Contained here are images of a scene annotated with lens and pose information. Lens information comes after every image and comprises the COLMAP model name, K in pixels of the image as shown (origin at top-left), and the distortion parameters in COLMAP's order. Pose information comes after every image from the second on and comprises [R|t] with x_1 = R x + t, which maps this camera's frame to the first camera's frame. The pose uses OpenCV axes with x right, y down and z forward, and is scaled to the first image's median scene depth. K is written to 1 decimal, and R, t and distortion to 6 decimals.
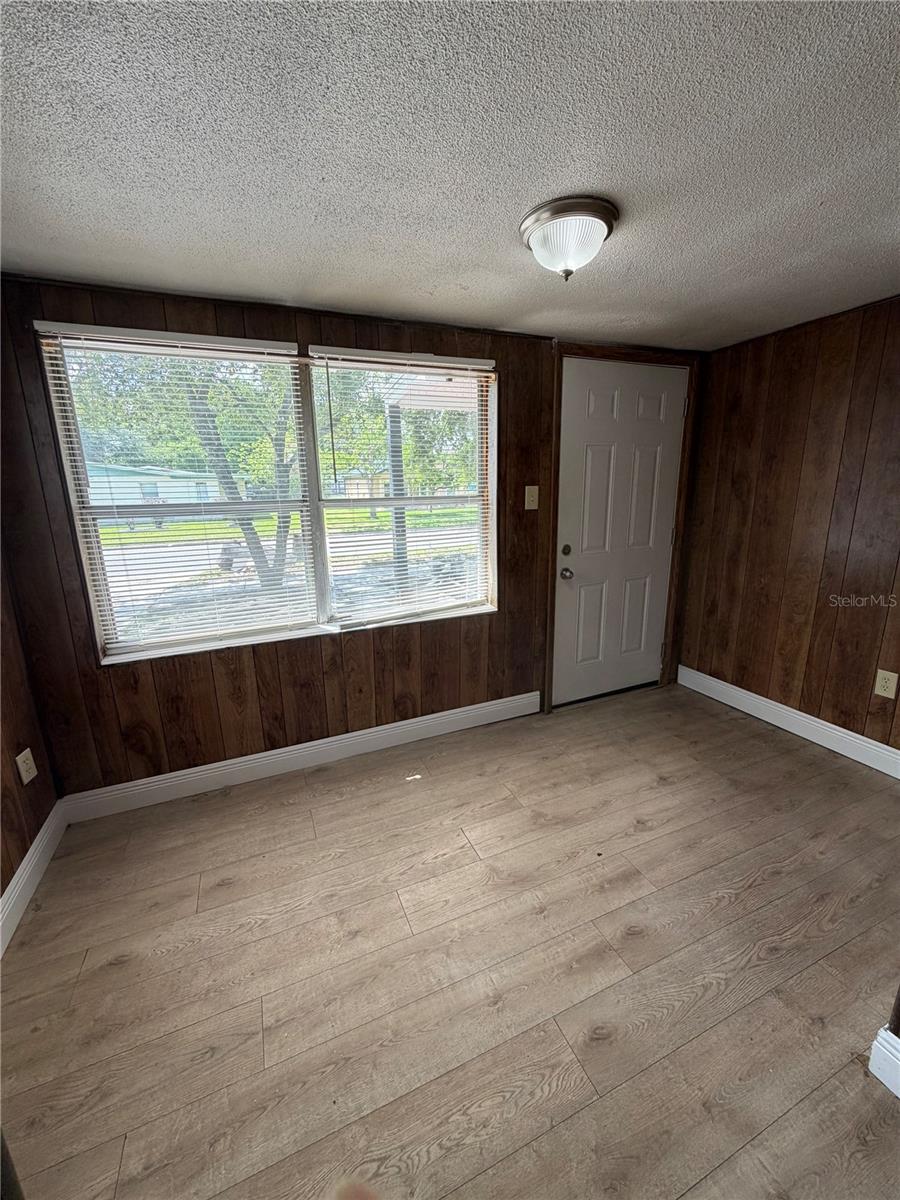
lens RADIAL K [[476.1, 0, 448.9], [0, 476.1, 600.8], [0, 0, 1]] dist [-0.000621, 0.000374]
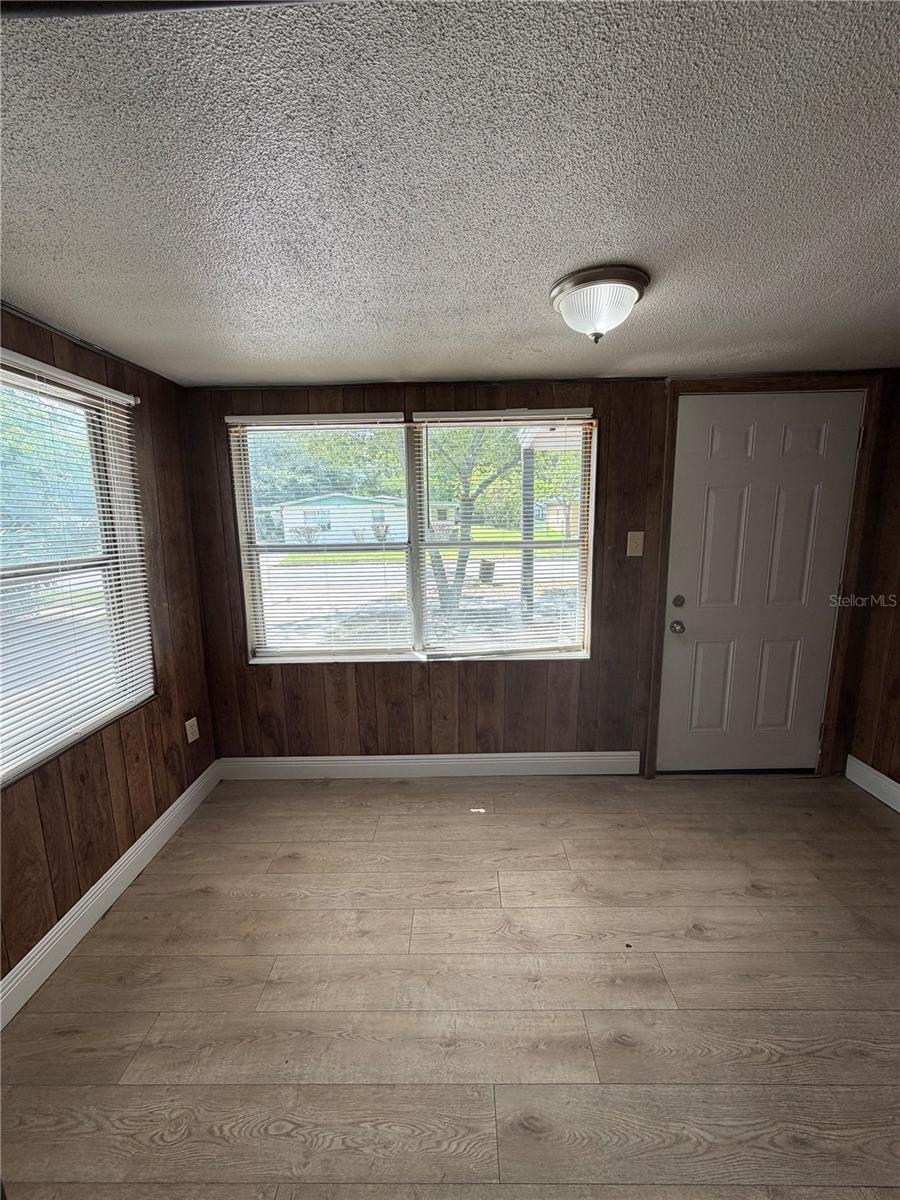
lens RADIAL K [[476.1, 0, 451.2], [0, 476.1, 600.3], [0, 0, 1]] dist [-0.000621, 0.000374]
pose [[0.914249, 0.076448, -0.397875, 0.284379], [-0.096556, 0.994853, -0.030717, -0.051806], [0.393479, 0.066501, 0.916925, -0.002143]]
